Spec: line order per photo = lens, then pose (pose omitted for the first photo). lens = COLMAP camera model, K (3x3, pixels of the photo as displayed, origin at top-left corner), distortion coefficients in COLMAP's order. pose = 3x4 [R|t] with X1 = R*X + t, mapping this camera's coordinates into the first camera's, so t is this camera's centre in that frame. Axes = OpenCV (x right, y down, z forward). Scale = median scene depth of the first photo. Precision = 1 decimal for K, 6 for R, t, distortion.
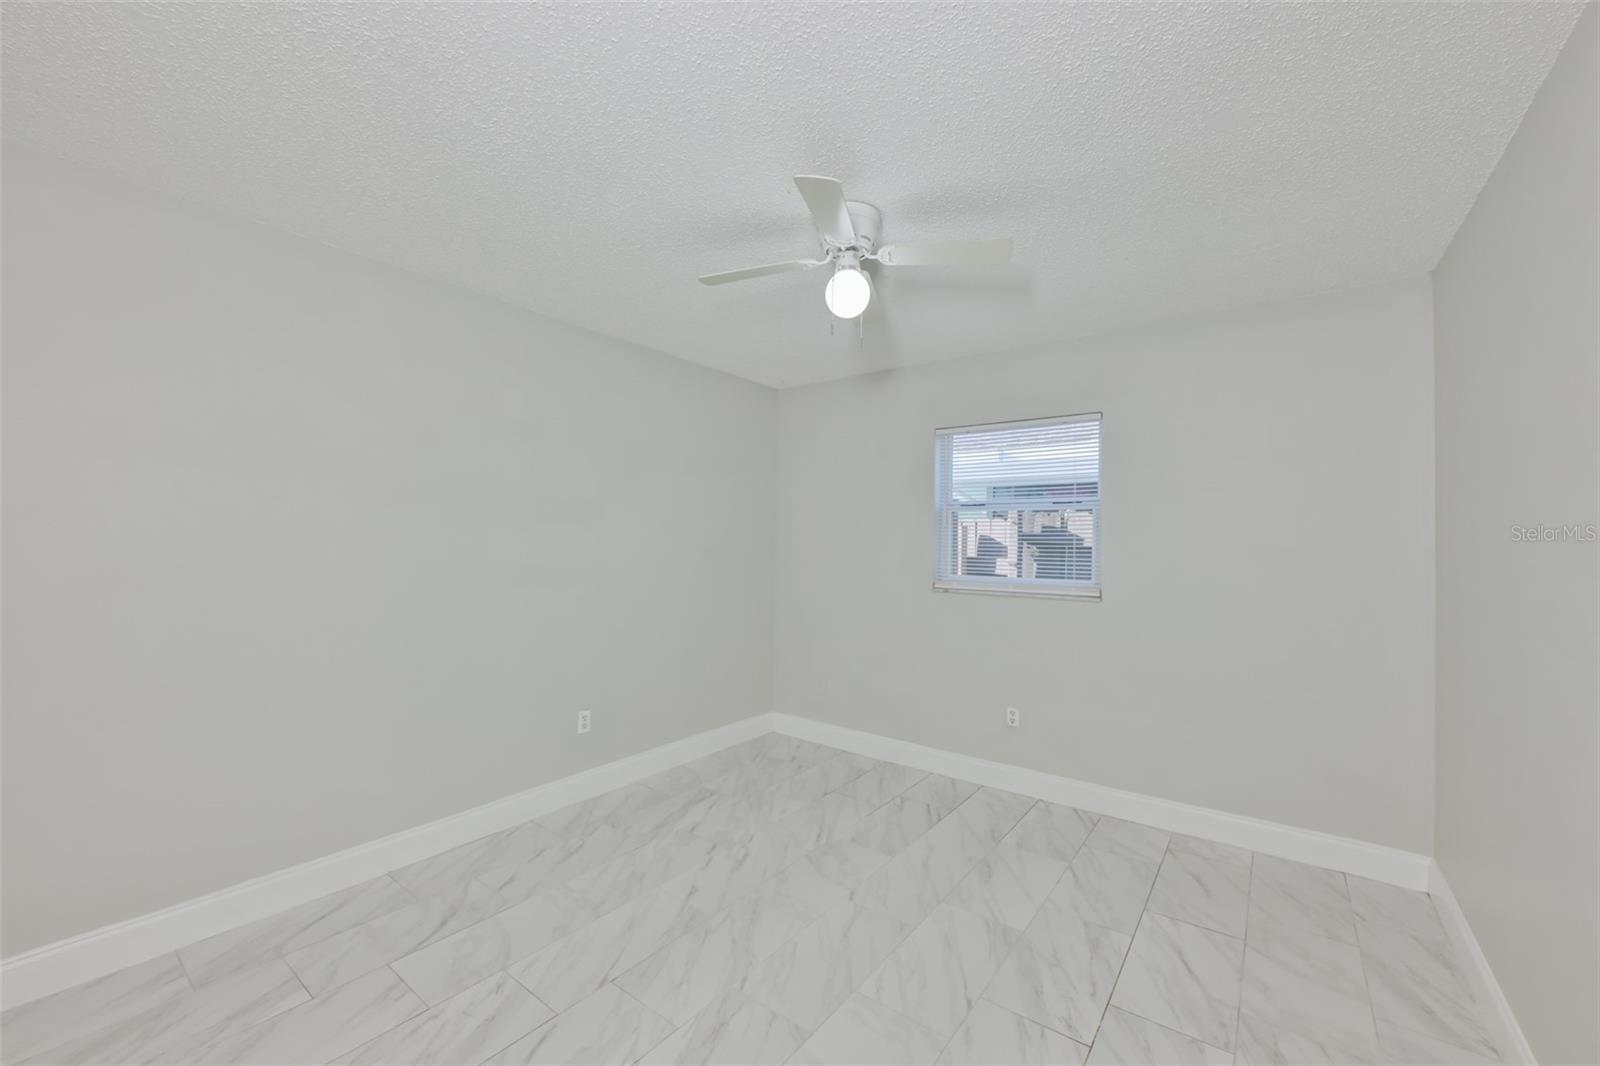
lens RADIAL K [[639.3, 0, 826.5], [0, 639.3, 542.2], [0, 0, 1]] dist [-0.001492, -0.000413]
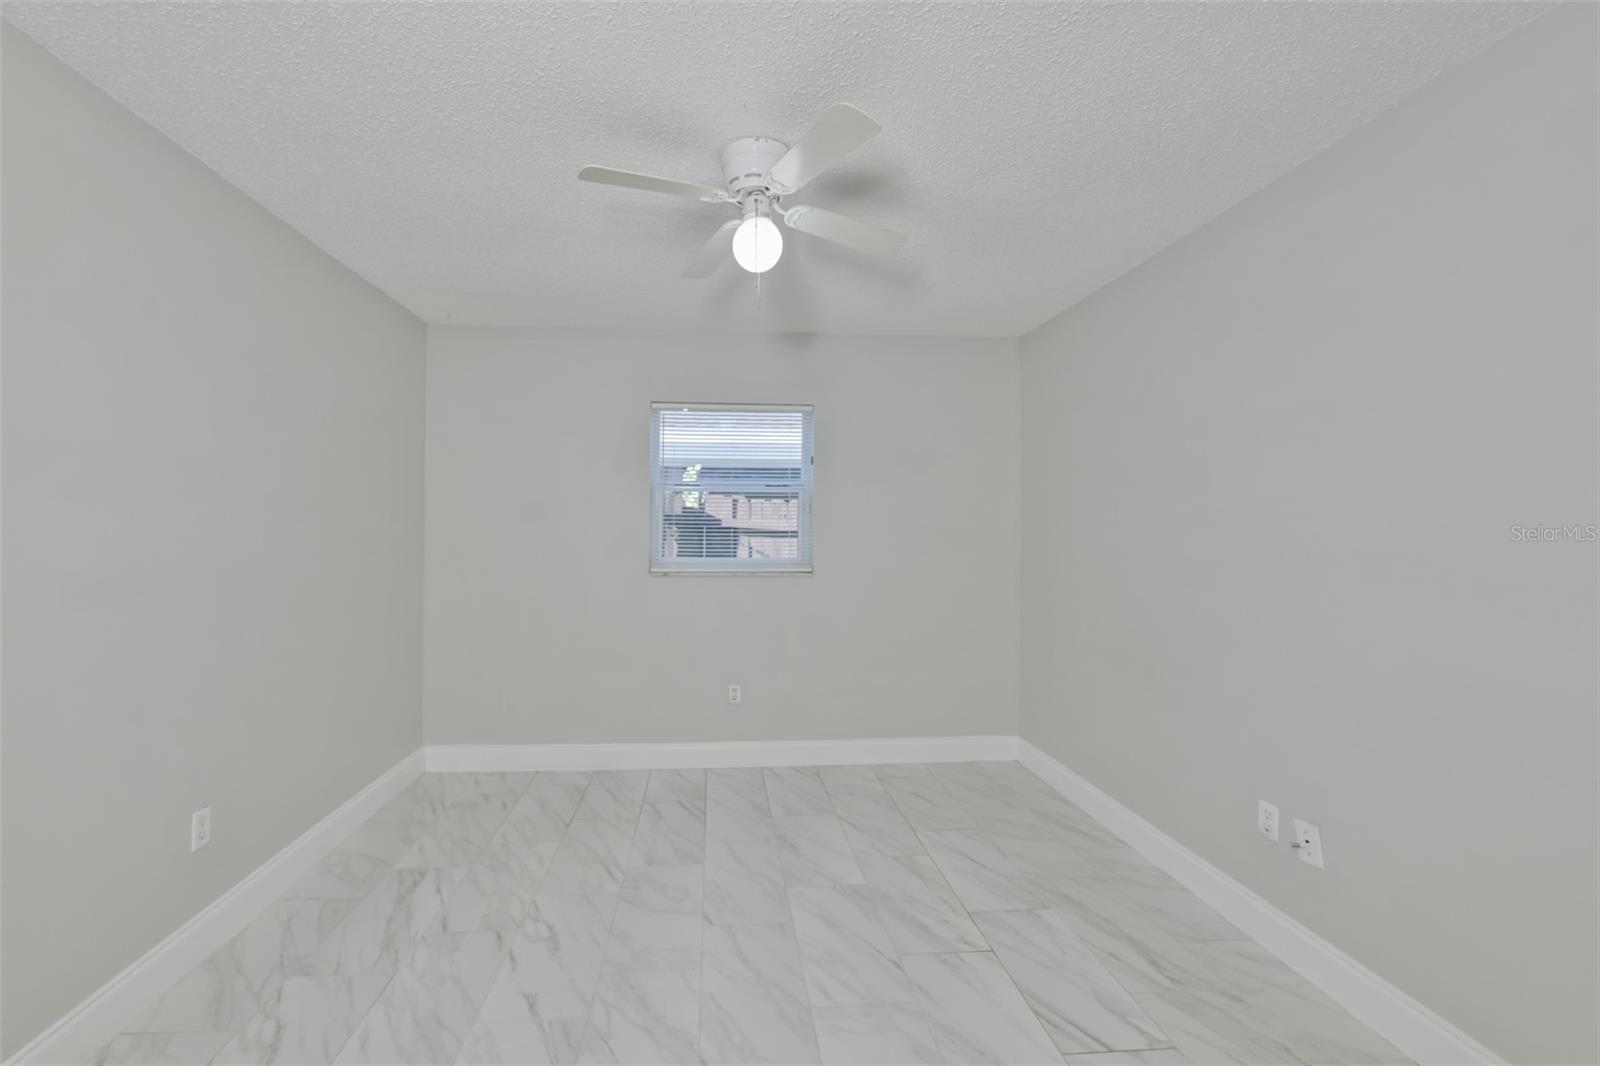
lens RADIAL K [[639.3, 0, 784.6], [0, 639.3, 533.4], [0, 0, 1]] dist [-0.001492, -0.000413]
pose [[0.759334, -0.015526, 0.650516, -0.342885], [0.004166, 0.999811, 0.019000, -0.002648], [-0.650688, -0.011717, 0.759255, 0.195485]]
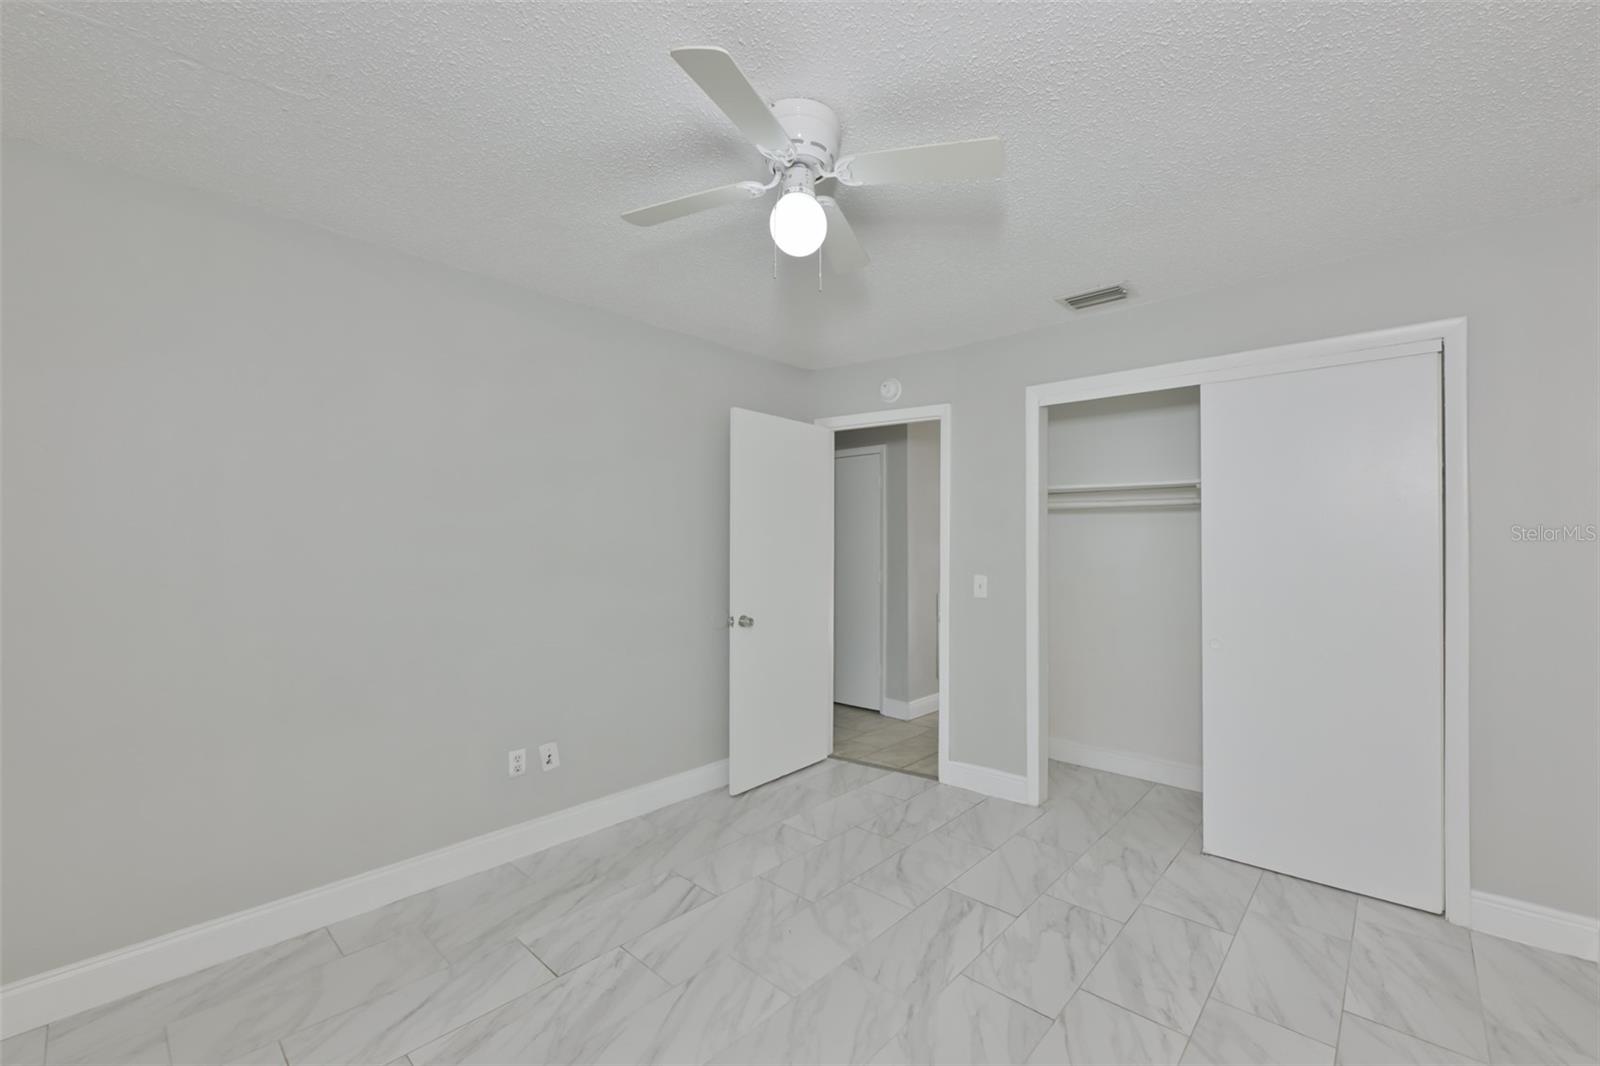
lens RADIAL K [[639.3, 0, 799.0], [0, 639.3, 540.8], [0, 0, 1]] dist [-0.001492, -0.000413]
pose [[-0.984353, -0.012368, 0.175776, -0.075136], [-0.014560, 0.999831, -0.011189, 0.004956], [-0.175608, -0.013573, -0.984367, 1.175845]]
